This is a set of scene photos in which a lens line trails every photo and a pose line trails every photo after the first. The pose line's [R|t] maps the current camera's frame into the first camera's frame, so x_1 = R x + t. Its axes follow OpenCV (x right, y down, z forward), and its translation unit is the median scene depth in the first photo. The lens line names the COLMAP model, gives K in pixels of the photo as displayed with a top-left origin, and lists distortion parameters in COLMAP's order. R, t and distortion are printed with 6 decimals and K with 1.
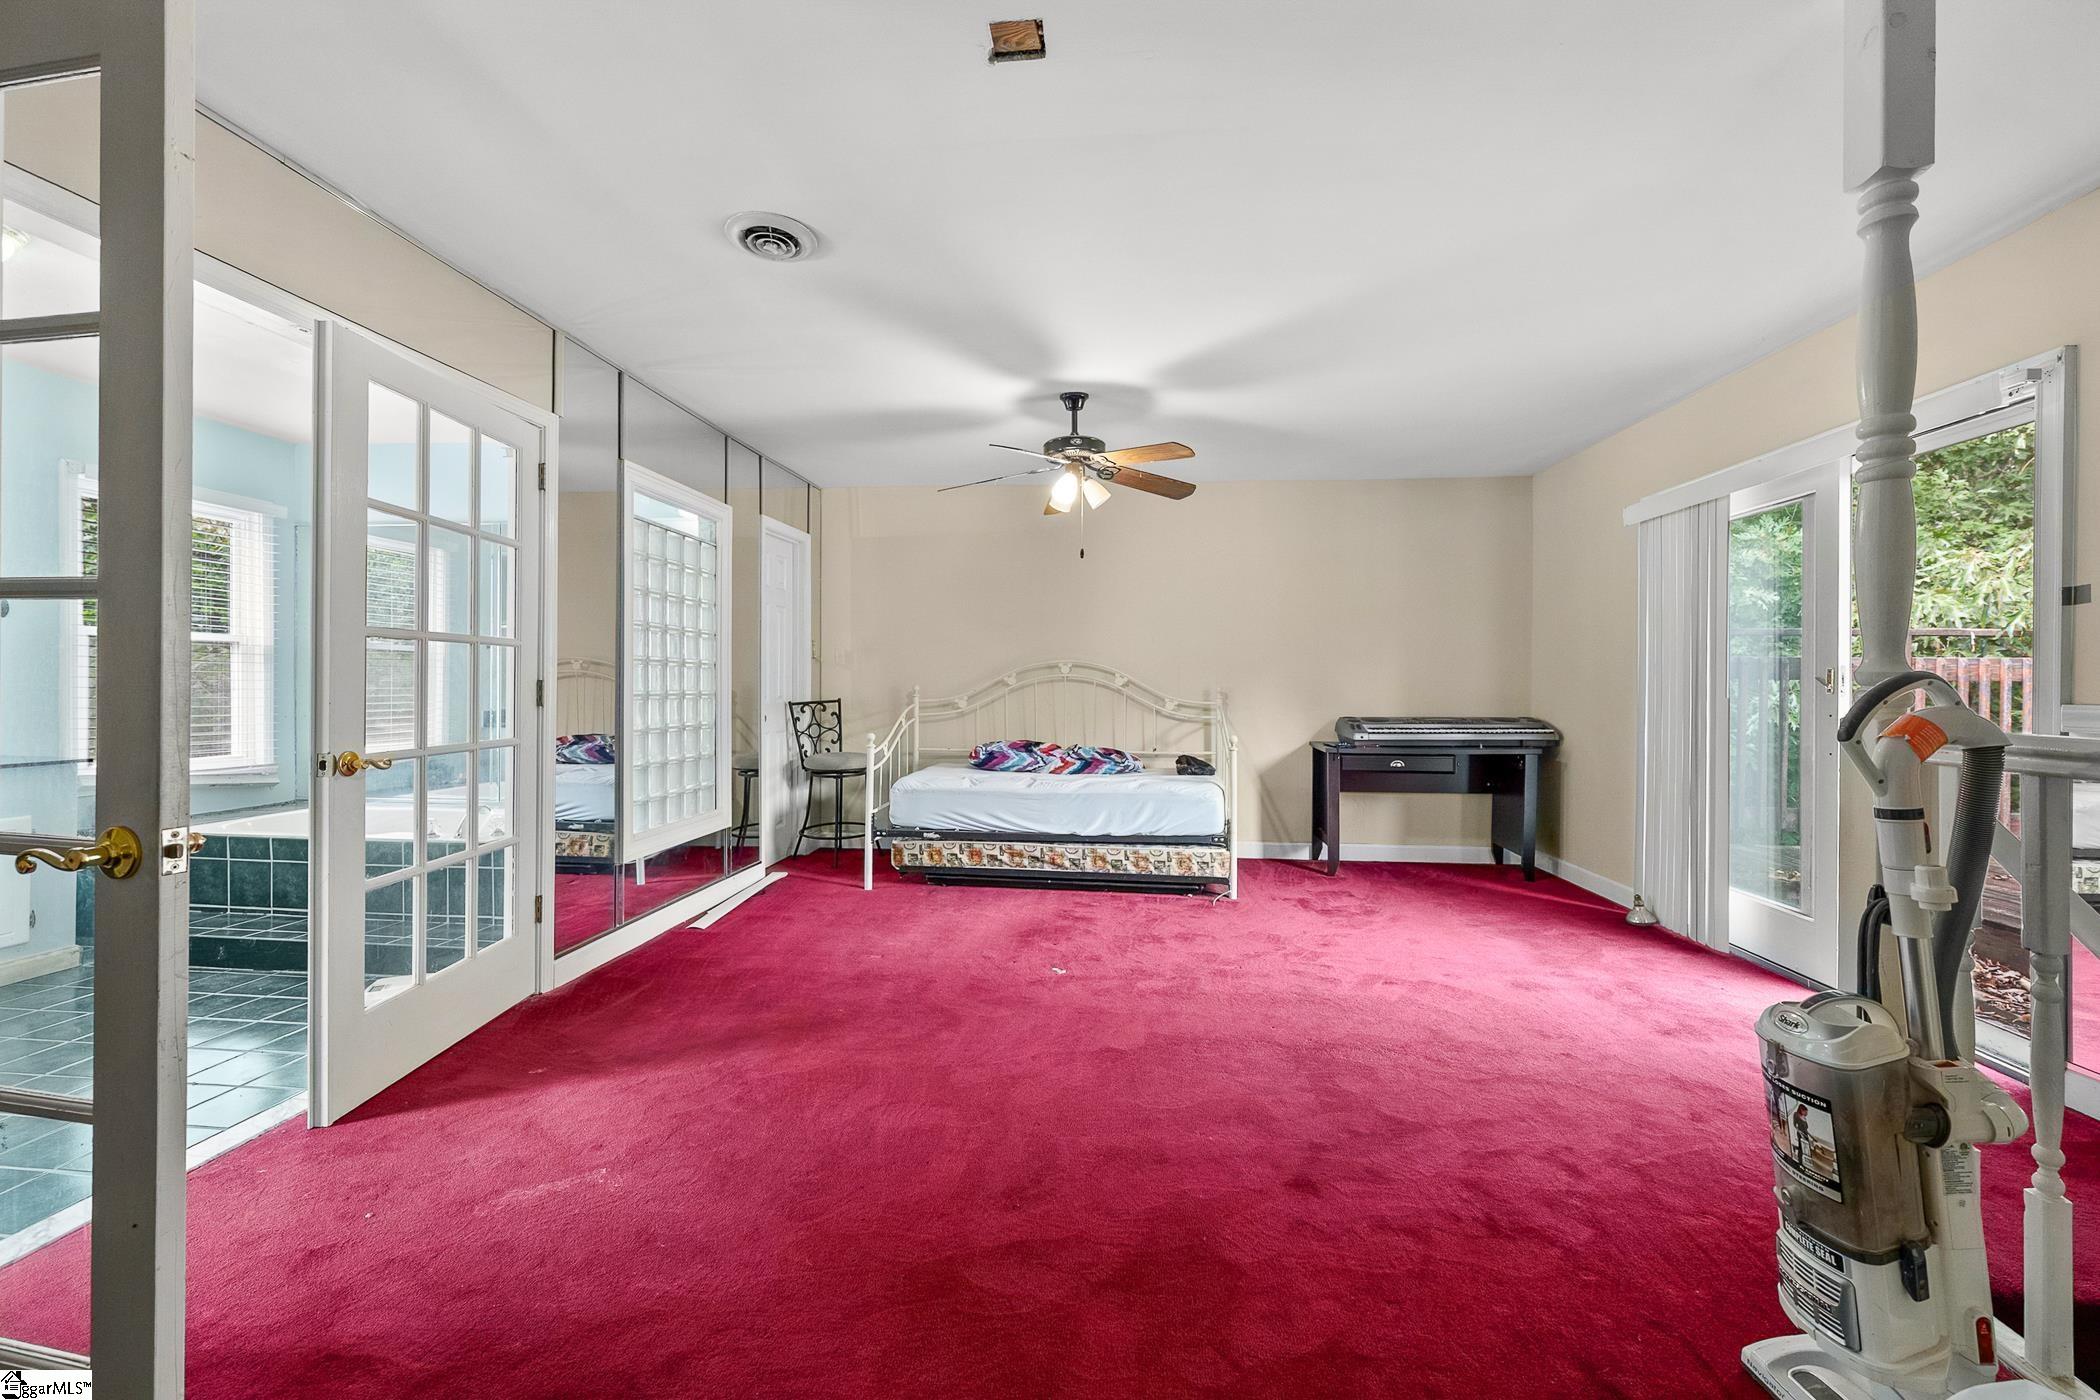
lens RADIAL K [[843.8, 0, 1047.8], [0, 843.8, 691.1], [0, 0, 1]] dist [-0.004636, -0.000741]
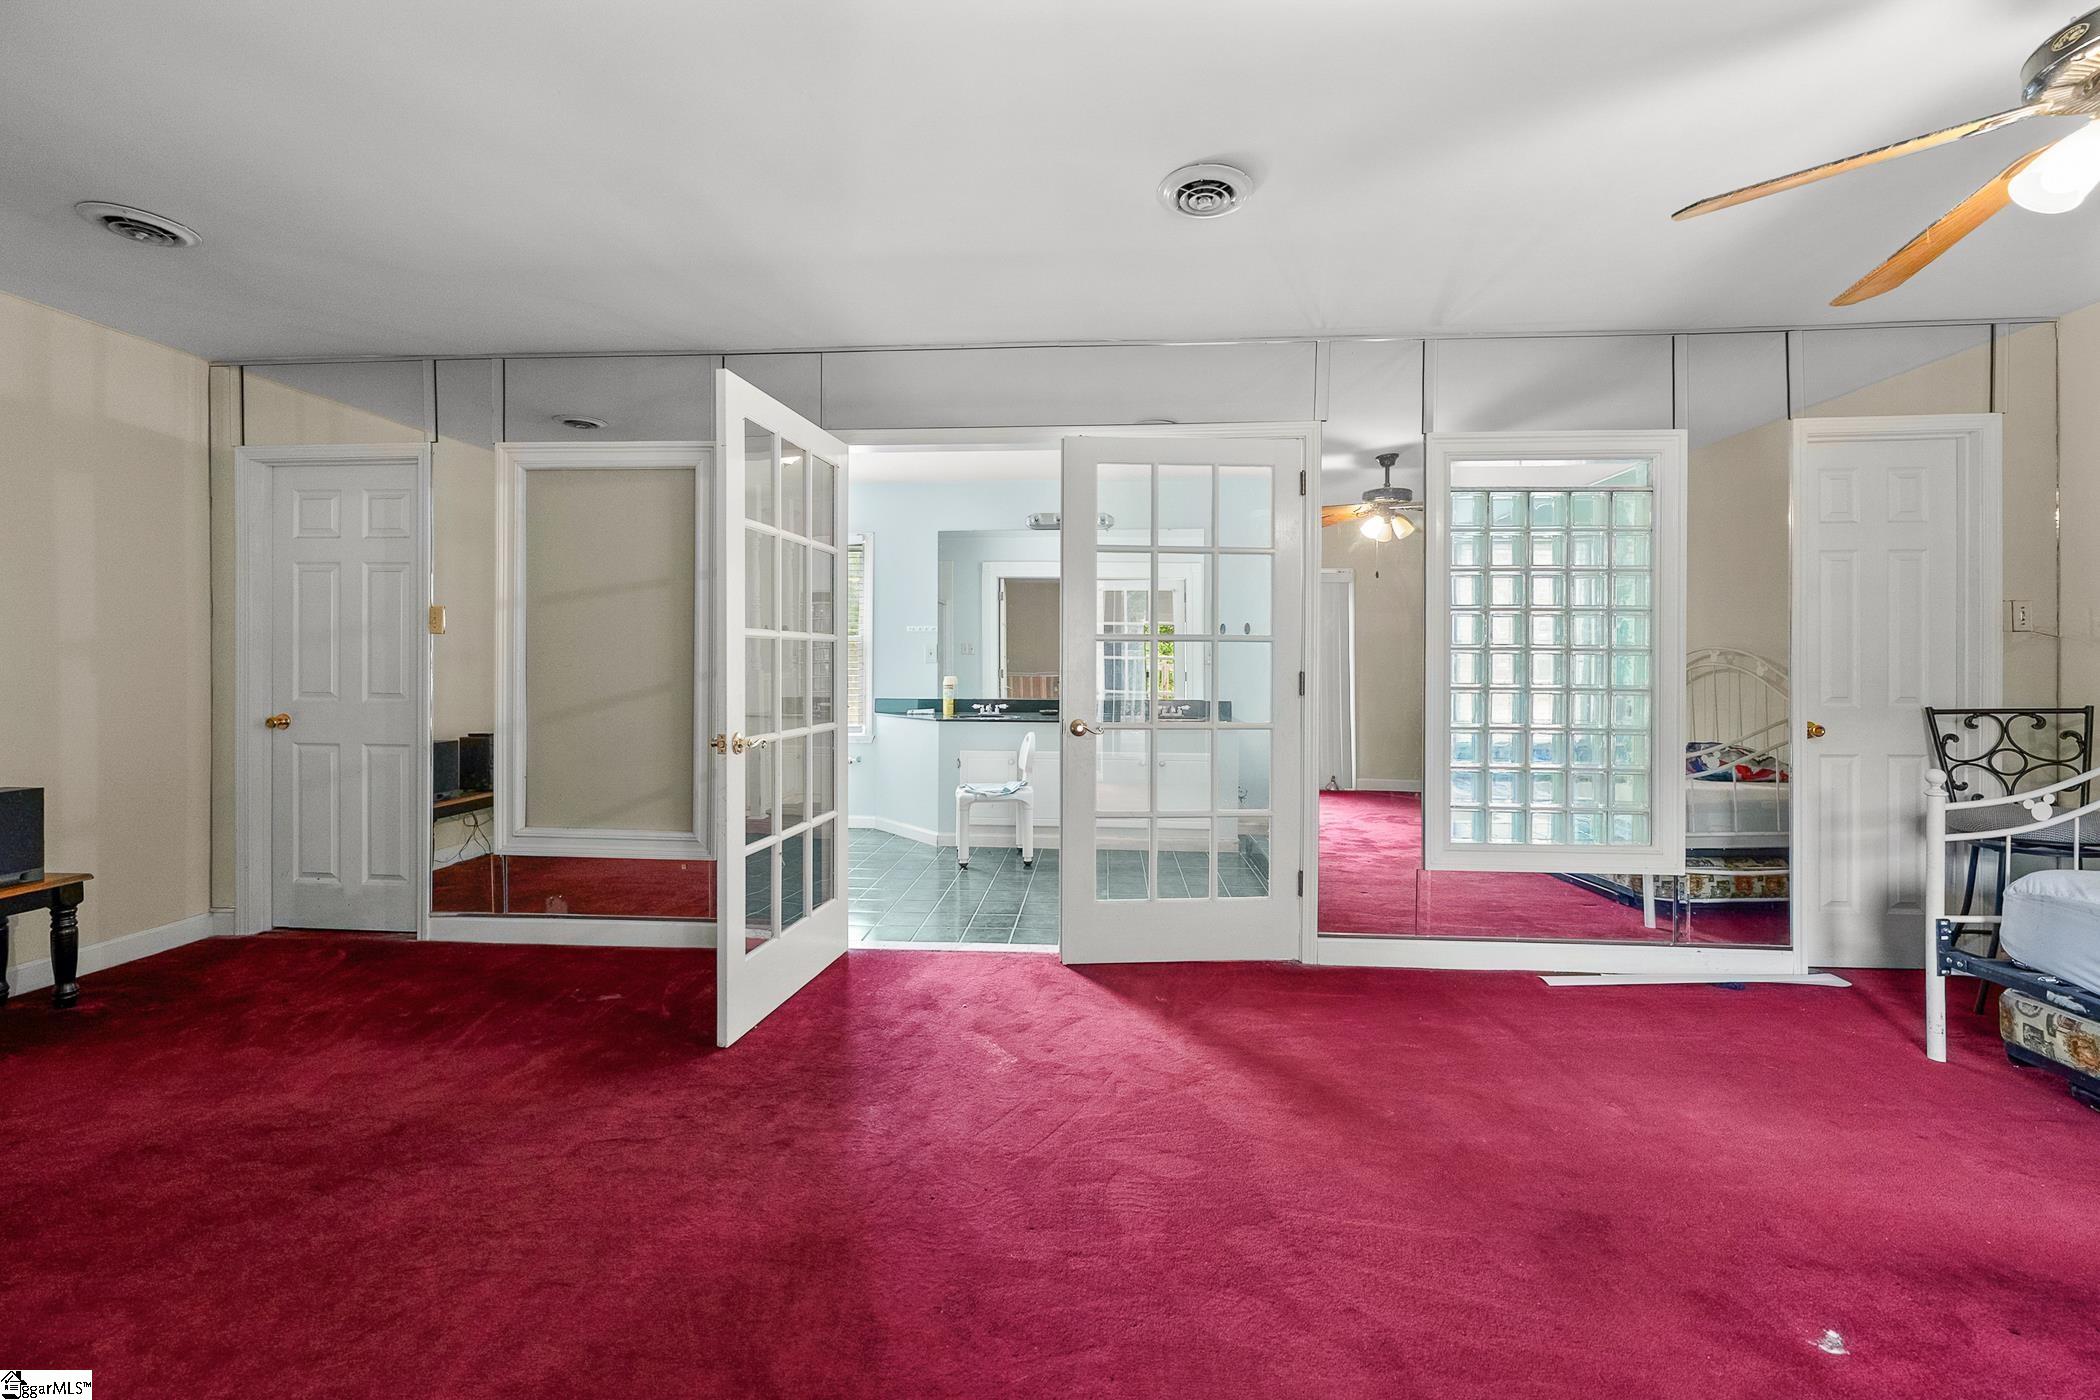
lens RADIAL K [[843.8, 0, 1053.0], [0, 843.8, 677.5], [0, 0, 1]] dist [-0.004636, -0.000741]
pose [[0.027720, -0.002426, -0.999613, 0.331660], [-0.011974, 0.999925, -0.002759, 0.000426], [0.999544, 0.012046, 0.027689, 0.458985]]
